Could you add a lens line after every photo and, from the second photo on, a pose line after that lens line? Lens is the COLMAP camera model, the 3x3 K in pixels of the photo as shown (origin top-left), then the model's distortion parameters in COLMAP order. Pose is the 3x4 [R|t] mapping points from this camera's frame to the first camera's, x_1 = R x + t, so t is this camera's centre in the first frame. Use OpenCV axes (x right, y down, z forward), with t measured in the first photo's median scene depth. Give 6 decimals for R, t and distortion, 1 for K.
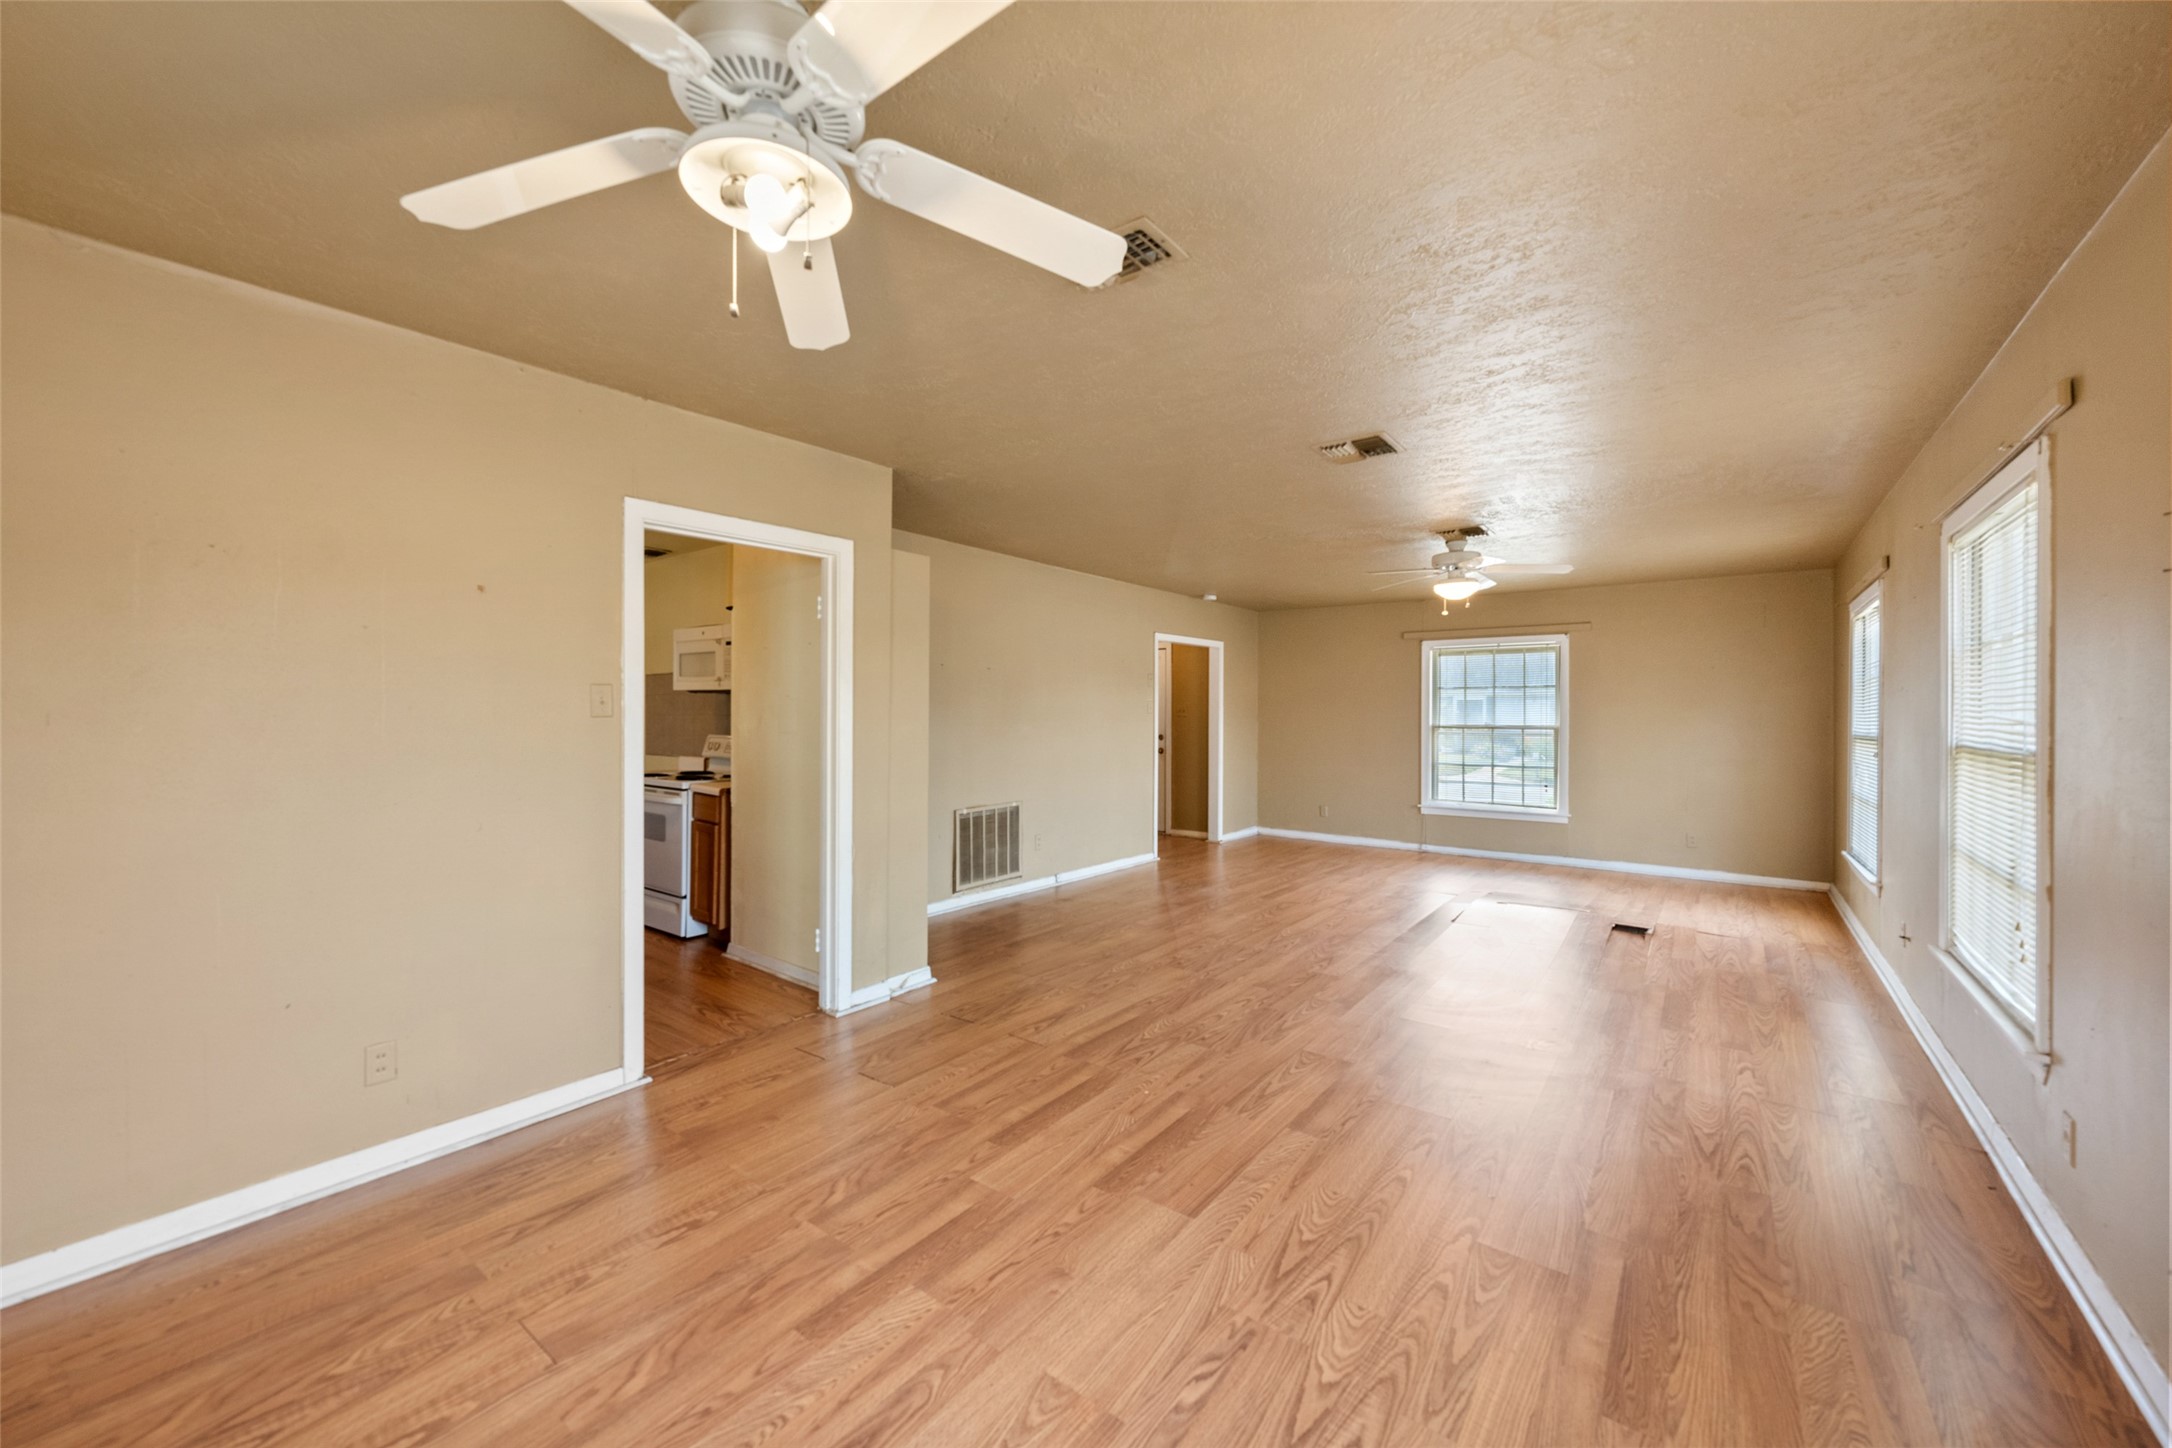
lens RADIAL K [[829.3, 0, 1075.1], [0, 829.3, 709.5], [0, 0, 1]] dist [-0.003613, 0.000536]
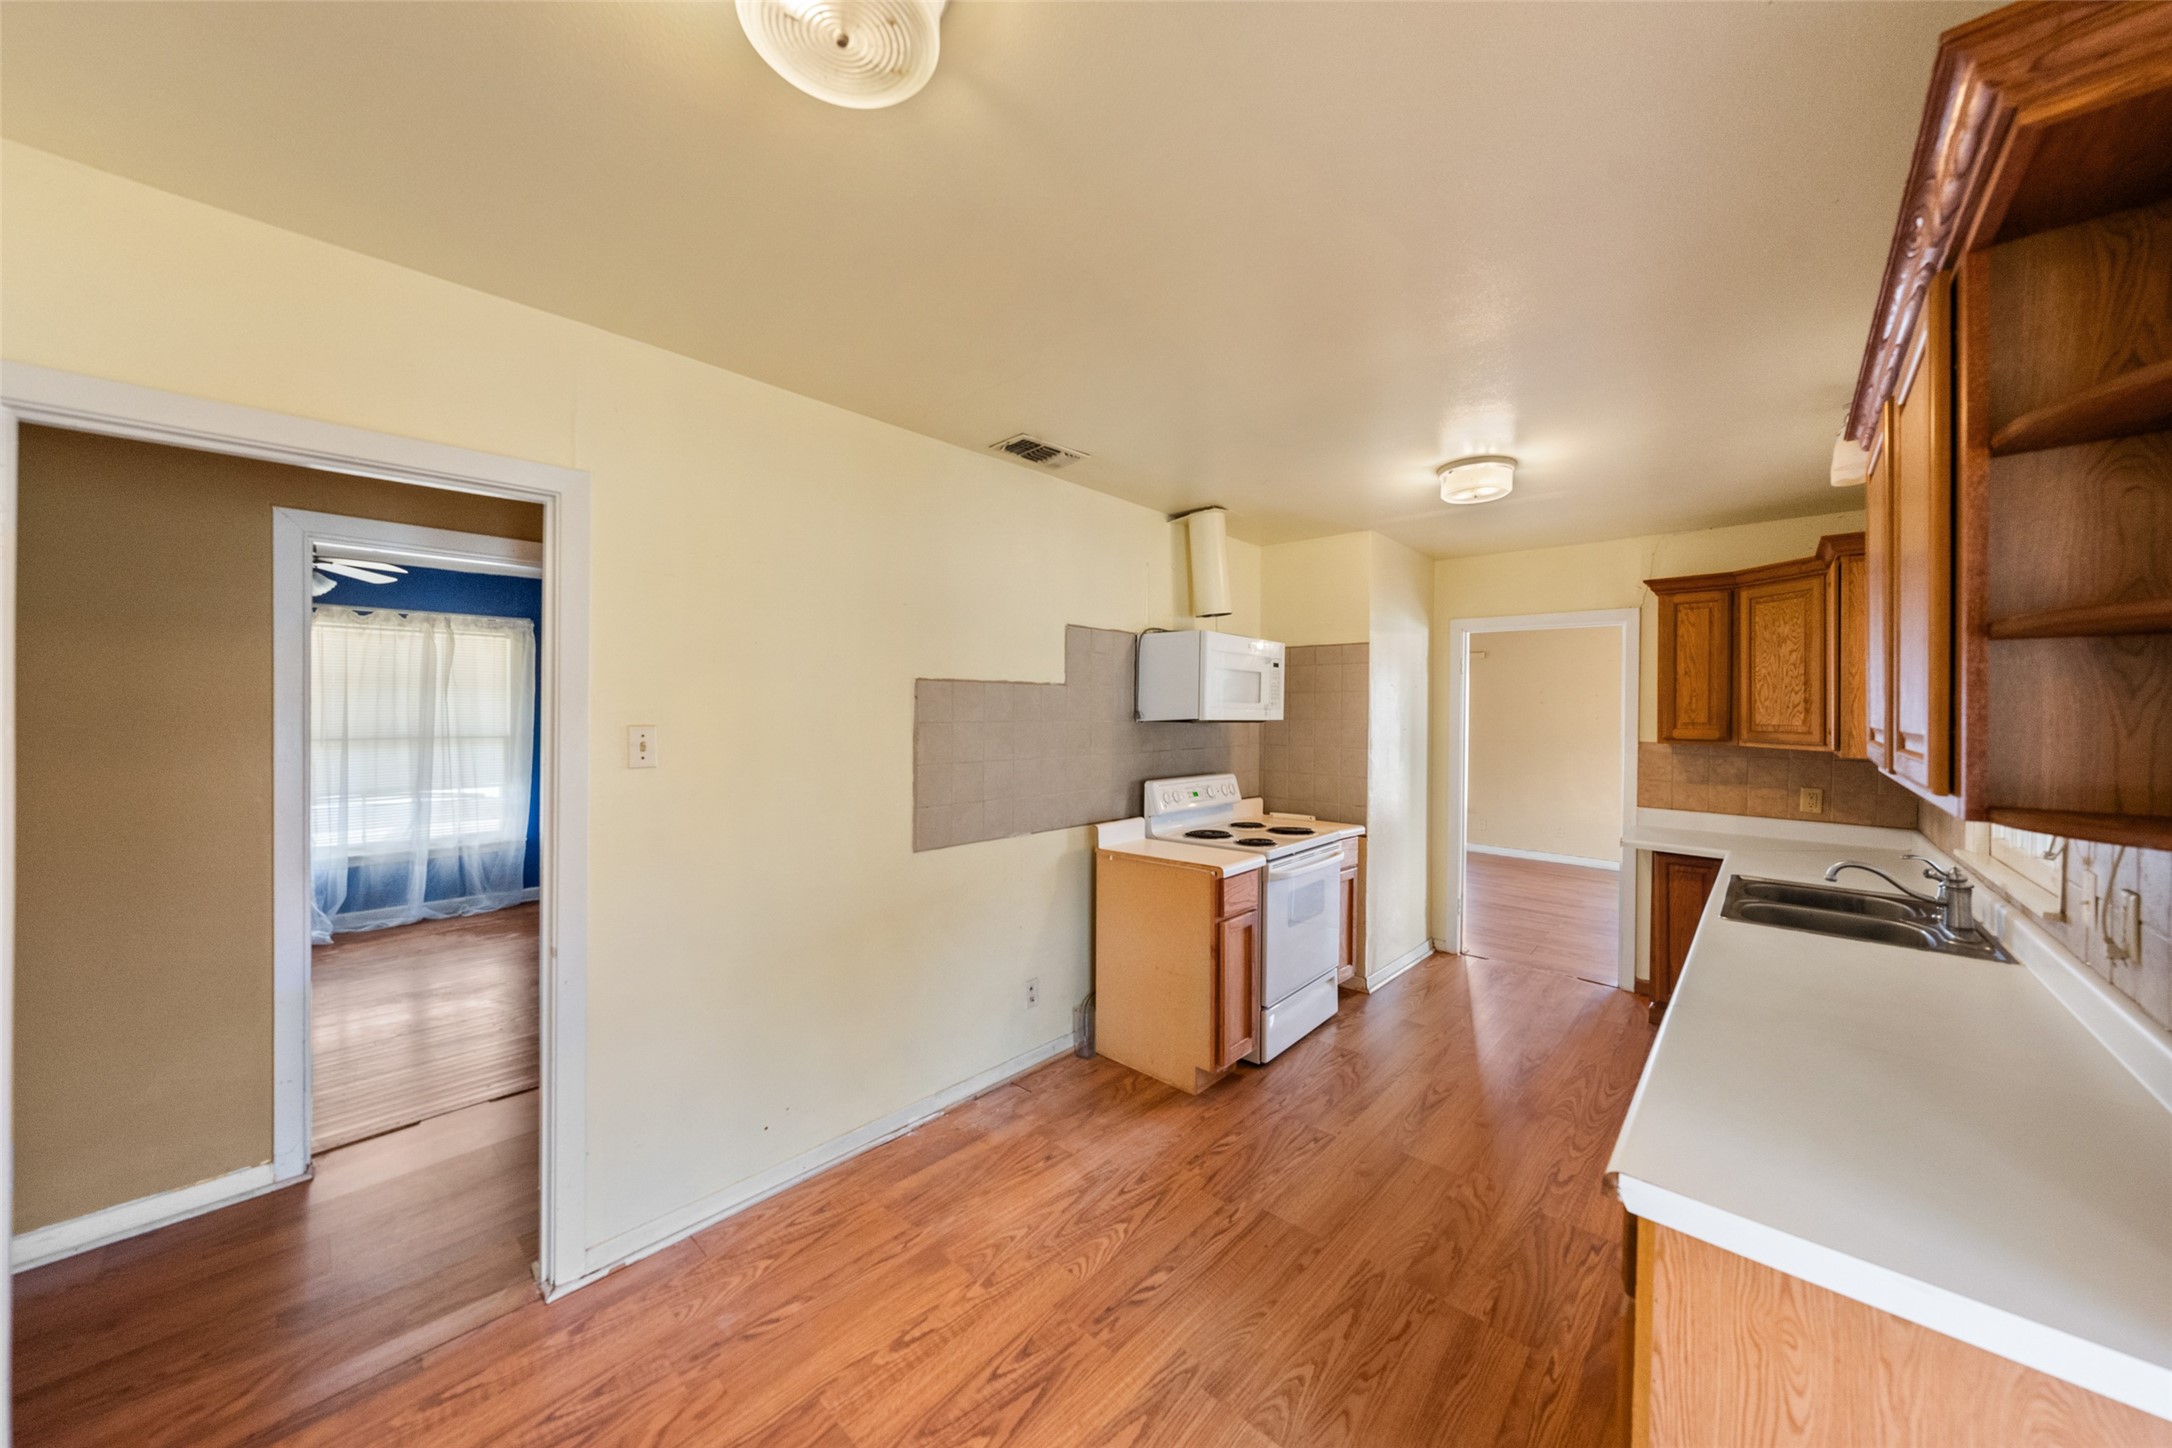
lens RADIAL K [[756.2, 0, 1069.9], [0, 756.2, 702.1], [0, 0, 1]] dist [-0.005680, 0.000592]
pose [[0.091036, 0.001066, 0.995847, -2.402787], [-0.012084, 0.999927, 0.000034, -0.078602], [-0.995774, -0.012037, 0.091042, 2.274916]]
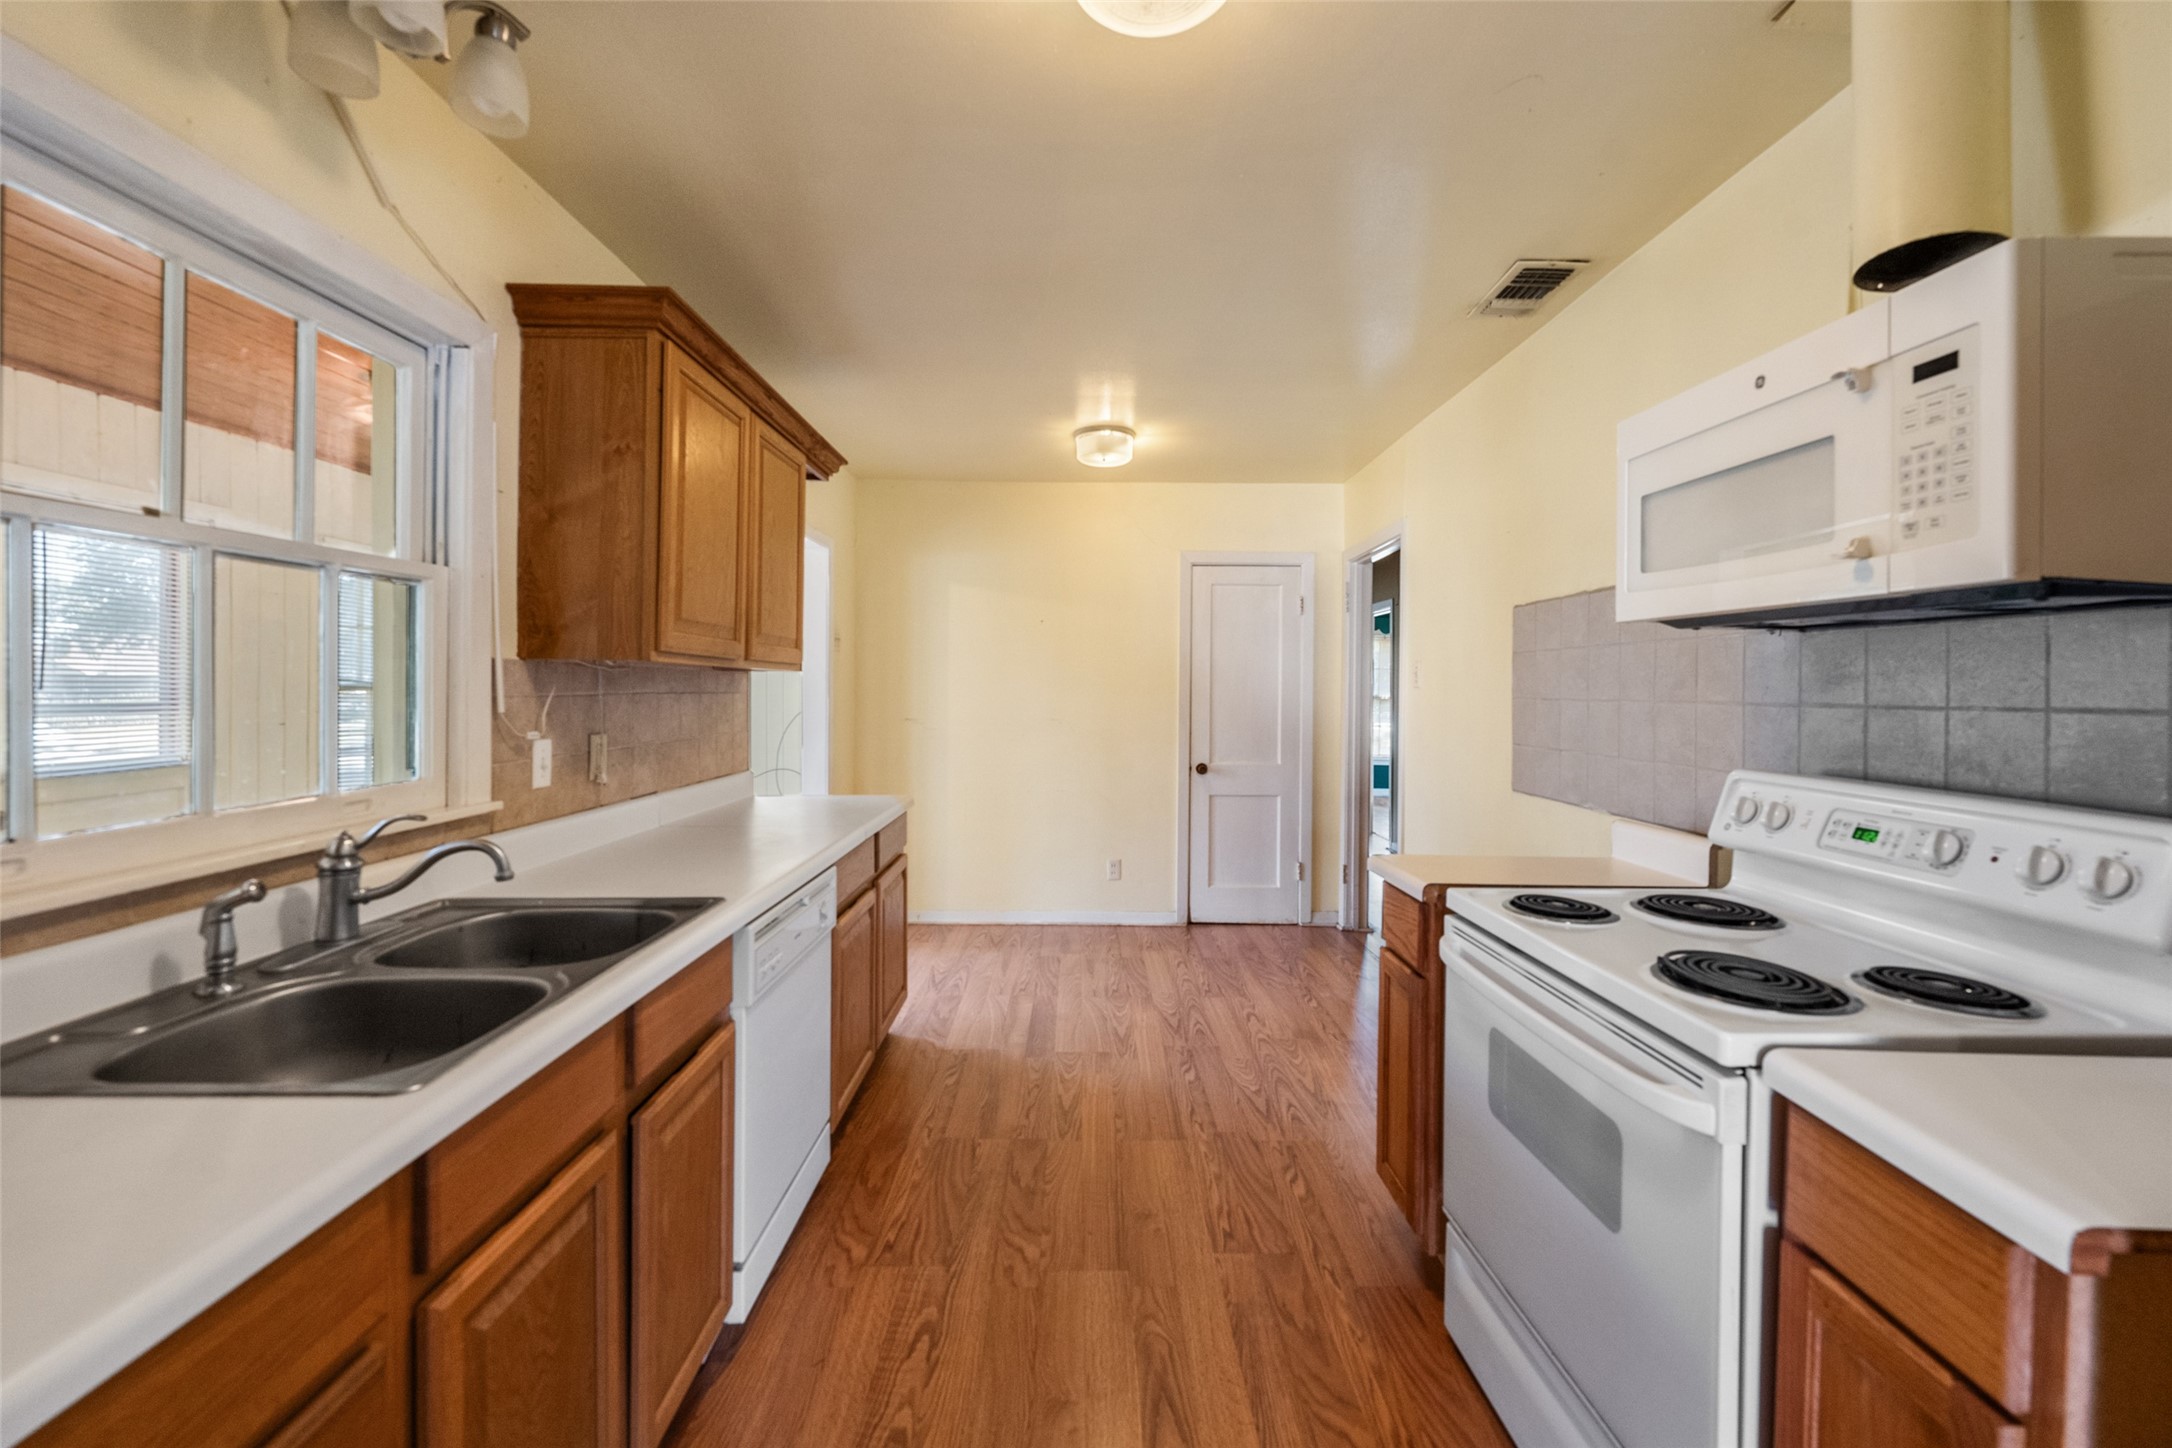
lens RADIAL K [[899.8, 0, 1083.3], [0, 899.8, 690.4], [0, 0, 1]] dist [0.001264, -0.001476]
pose [[0.618636, 0.002349, -0.785674, -0.746969], [-0.001191, 0.999997, 0.002052, 0.002839], [0.785677, -0.000334, 0.618637, 1.386137]]
